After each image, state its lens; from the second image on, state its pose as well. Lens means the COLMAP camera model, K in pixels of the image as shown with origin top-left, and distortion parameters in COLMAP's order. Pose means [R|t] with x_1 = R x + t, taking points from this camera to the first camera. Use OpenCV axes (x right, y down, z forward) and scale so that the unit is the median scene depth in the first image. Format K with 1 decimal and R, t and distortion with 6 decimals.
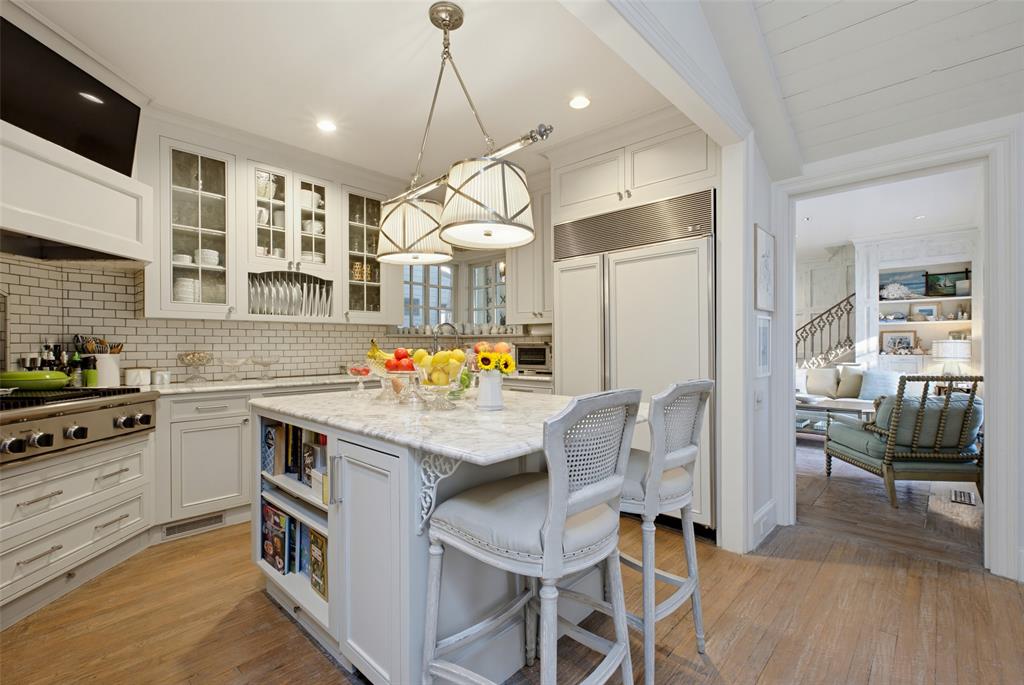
lens RADIAL K [[461.2, 0, 512.6], [0, 461.2, 343.4], [0, 0, 1]] dist [0.003354, 0.000416]
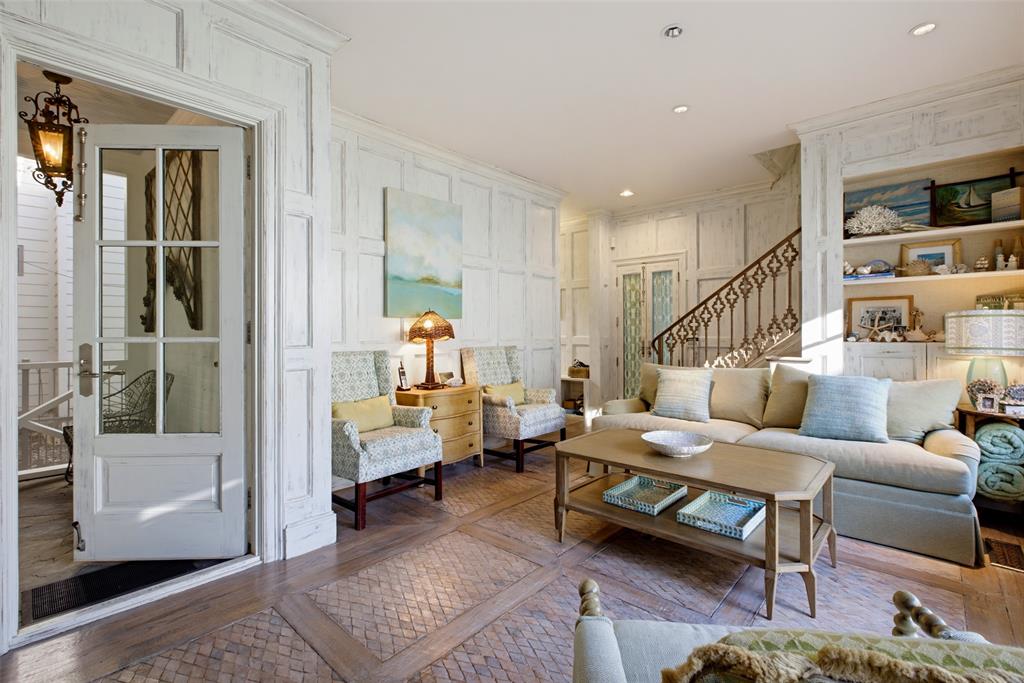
lens RADIAL K [[461.7, 0, 517.9], [0, 461.7, 332.0], [0, 0, 1]] dist [-0.004082, -0.000260]
pose [[0.999843, -0.003492, 0.017380, 0.415225], [0.003413, 0.999984, 0.004591, 0.009340], [-0.017396, -0.004531, 0.999838, 0.484807]]
